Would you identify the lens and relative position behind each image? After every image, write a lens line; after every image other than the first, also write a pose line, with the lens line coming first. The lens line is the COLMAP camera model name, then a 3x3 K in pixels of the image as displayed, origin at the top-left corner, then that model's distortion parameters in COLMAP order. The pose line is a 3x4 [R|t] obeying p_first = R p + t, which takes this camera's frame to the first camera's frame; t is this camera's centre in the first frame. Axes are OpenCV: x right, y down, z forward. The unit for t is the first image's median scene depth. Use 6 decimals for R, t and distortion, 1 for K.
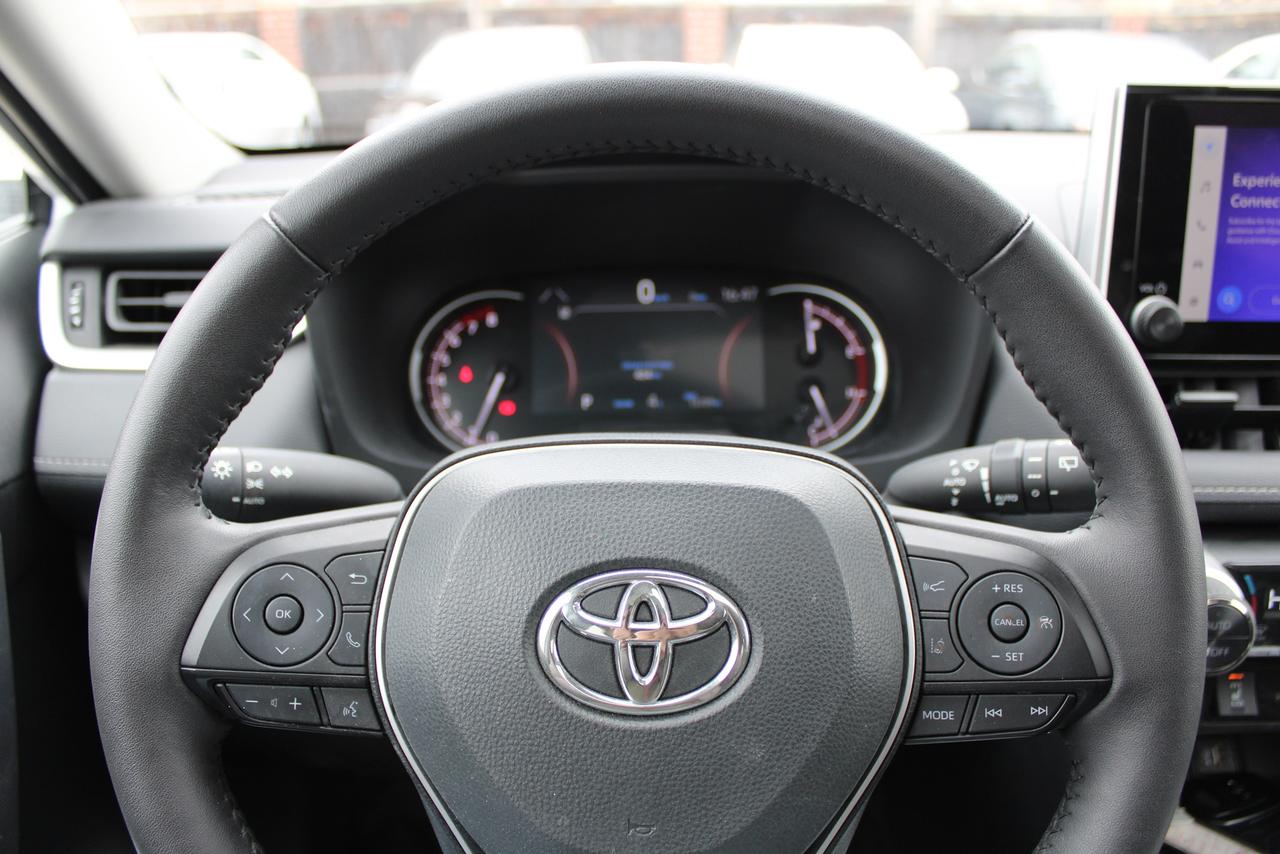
lens RADIAL K [[1056.3, 0, 641.3], [0, 1056.3, 419.0], [0, 0, 1]] dist [-0.142790, 0.090974]
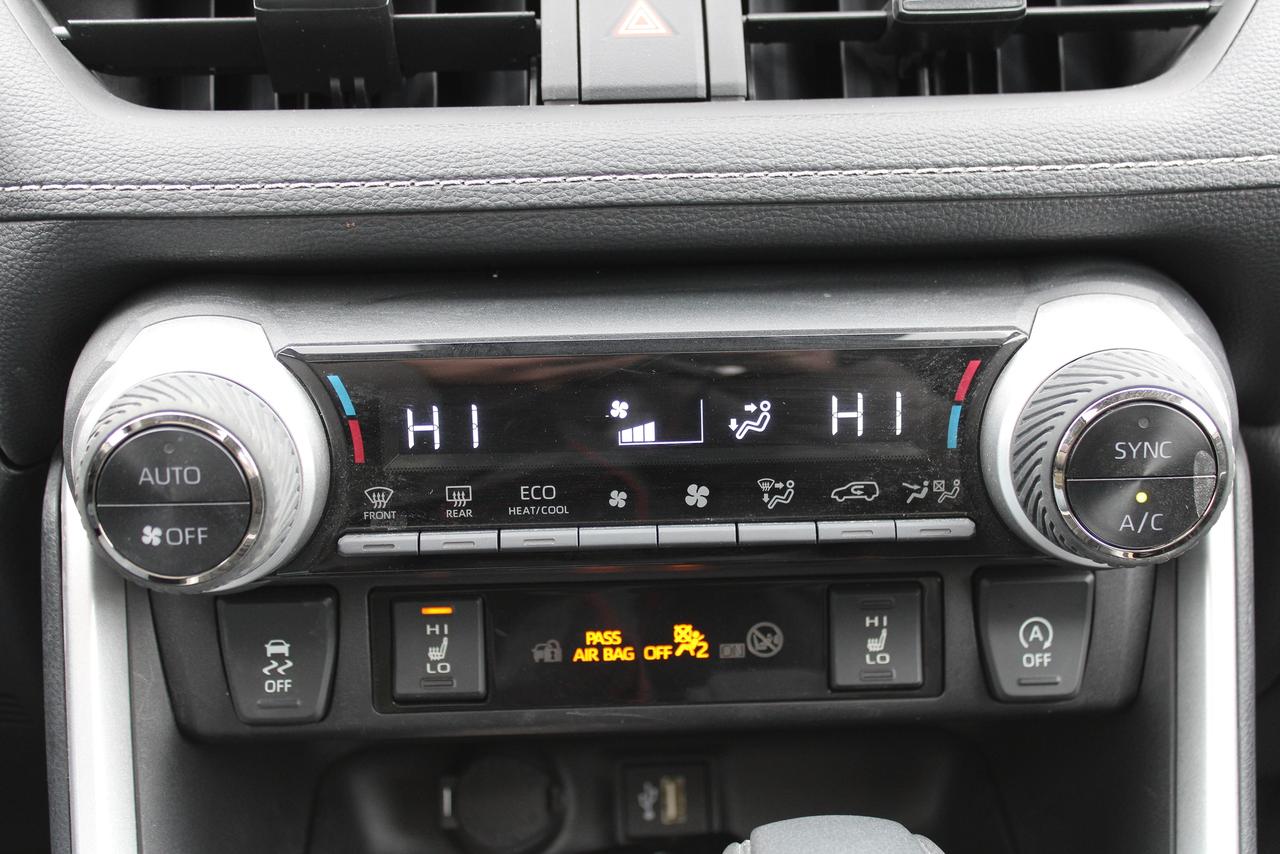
lens RADIAL K [[1826.4, 0, 638.6], [0, 1826.4, 422.1], [0, 0, 1]] dist [-0.045573, 0.000000]
pose [[0.999629, -0.026447, 0.006476, 1.103985], [0.025940, 0.997301, 0.068691, 0.187743], [-0.008275, -0.068498, 0.997617, 0.293537]]
